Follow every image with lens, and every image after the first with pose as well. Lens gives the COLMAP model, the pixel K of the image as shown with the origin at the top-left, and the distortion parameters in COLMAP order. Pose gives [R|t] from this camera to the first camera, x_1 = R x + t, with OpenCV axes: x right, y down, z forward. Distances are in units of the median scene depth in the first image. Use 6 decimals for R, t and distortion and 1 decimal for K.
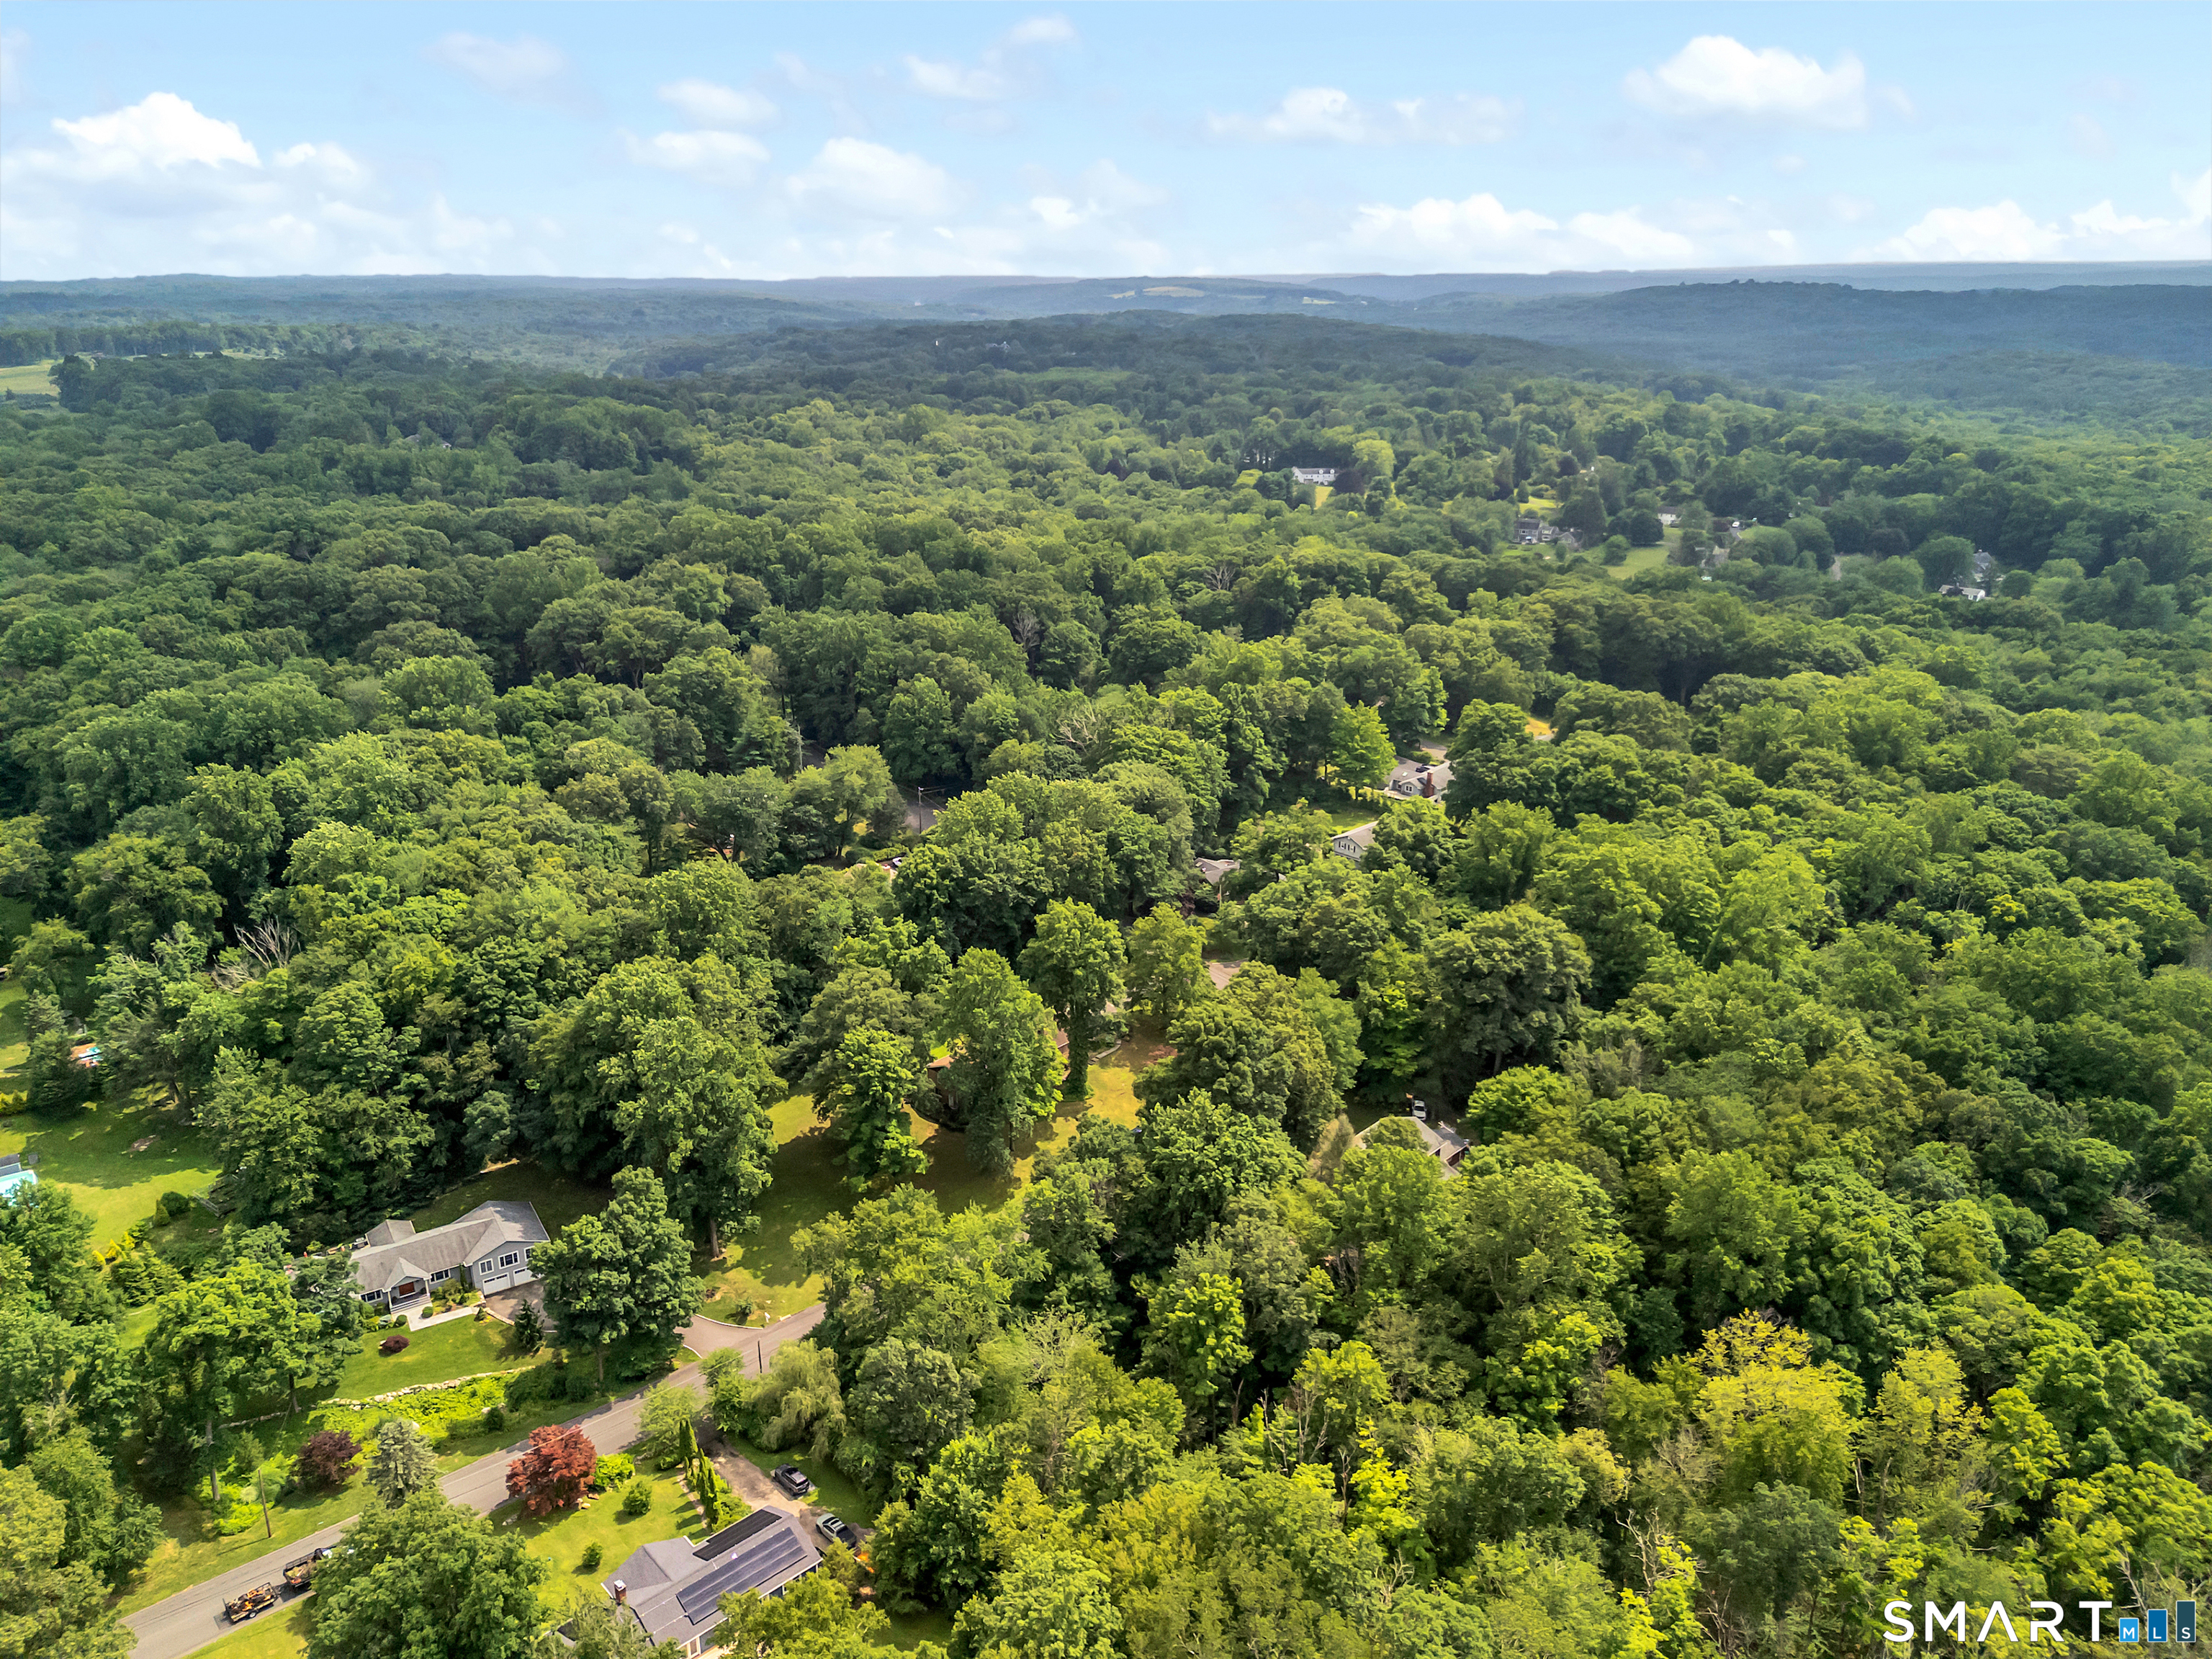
lens RADIAL K [[1644.2, 0, 1095.2], [0, 1644.2, 835.0], [0, 0, 1]] dist [0.068272, -0.056911]
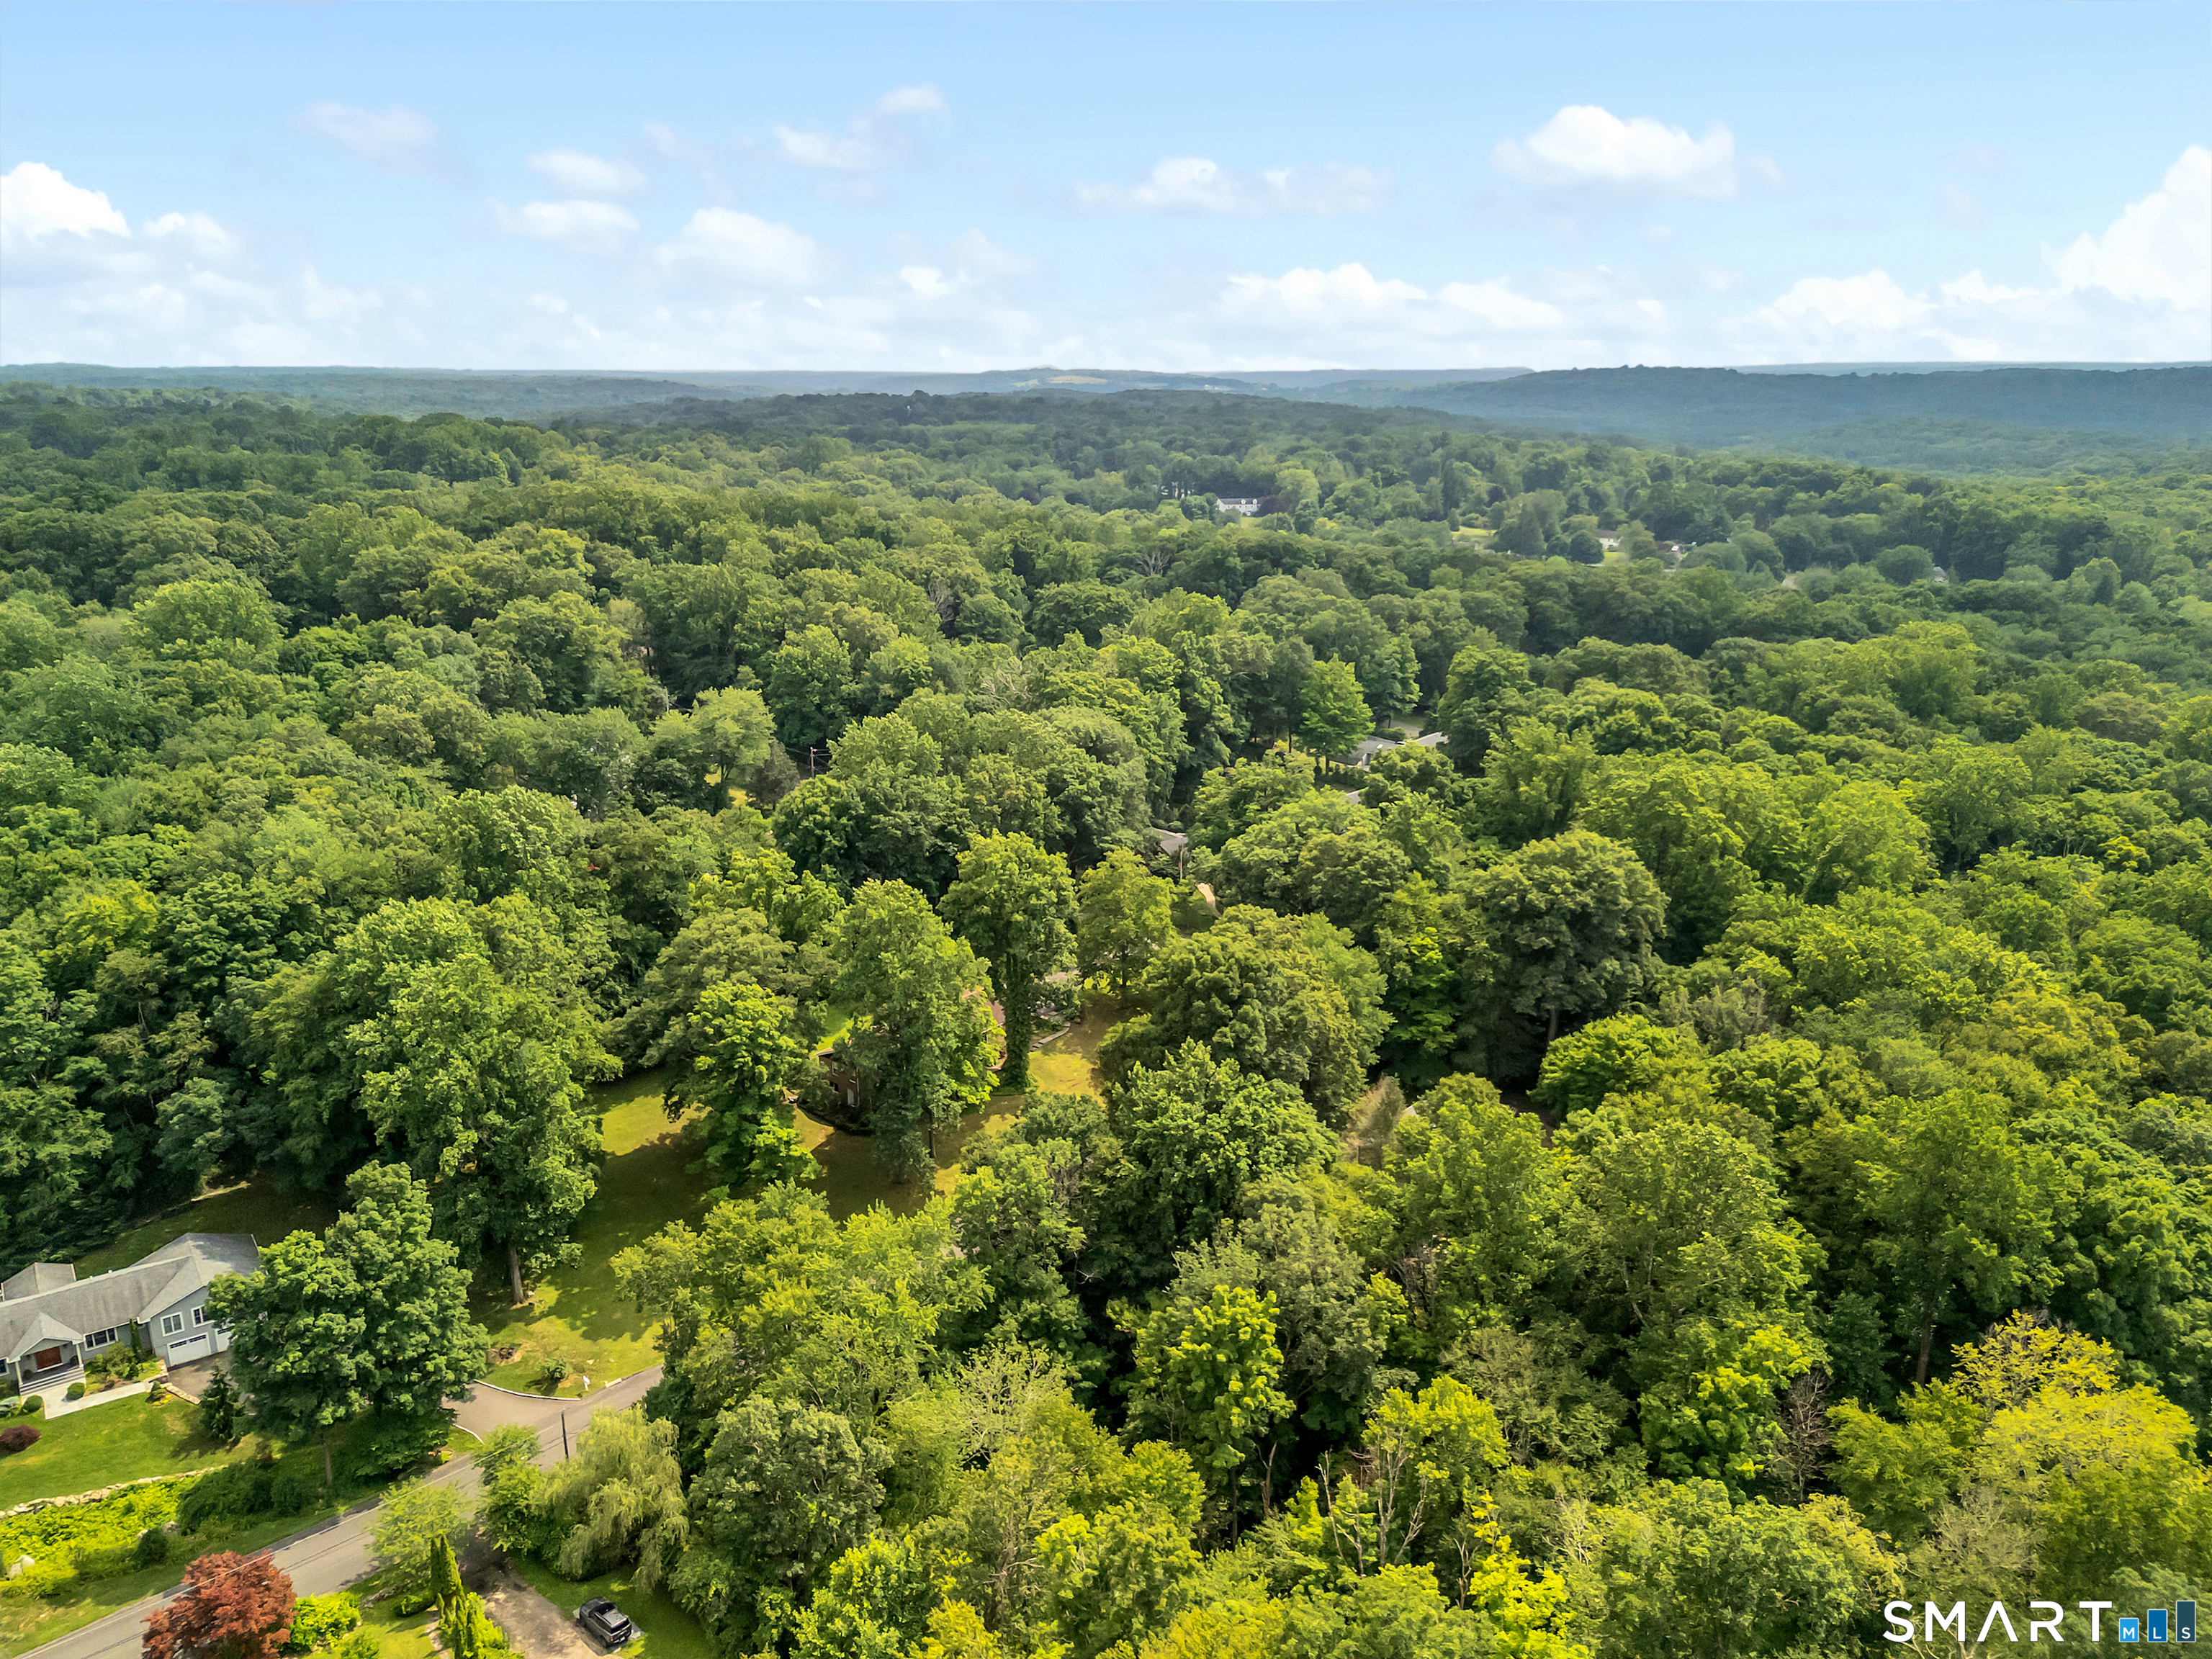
lens RADIAL K [[1644.2, 0, 1098.8], [0, 1644.2, 833.8], [0, 0, 1]] dist [0.068272, -0.056911]
pose [[0.998218, -0.013201, 0.058190, -0.018045], [0.016557, 0.998204, -0.057576, 0.097176], [-0.057325, 0.058436, 0.996644, 0.257448]]
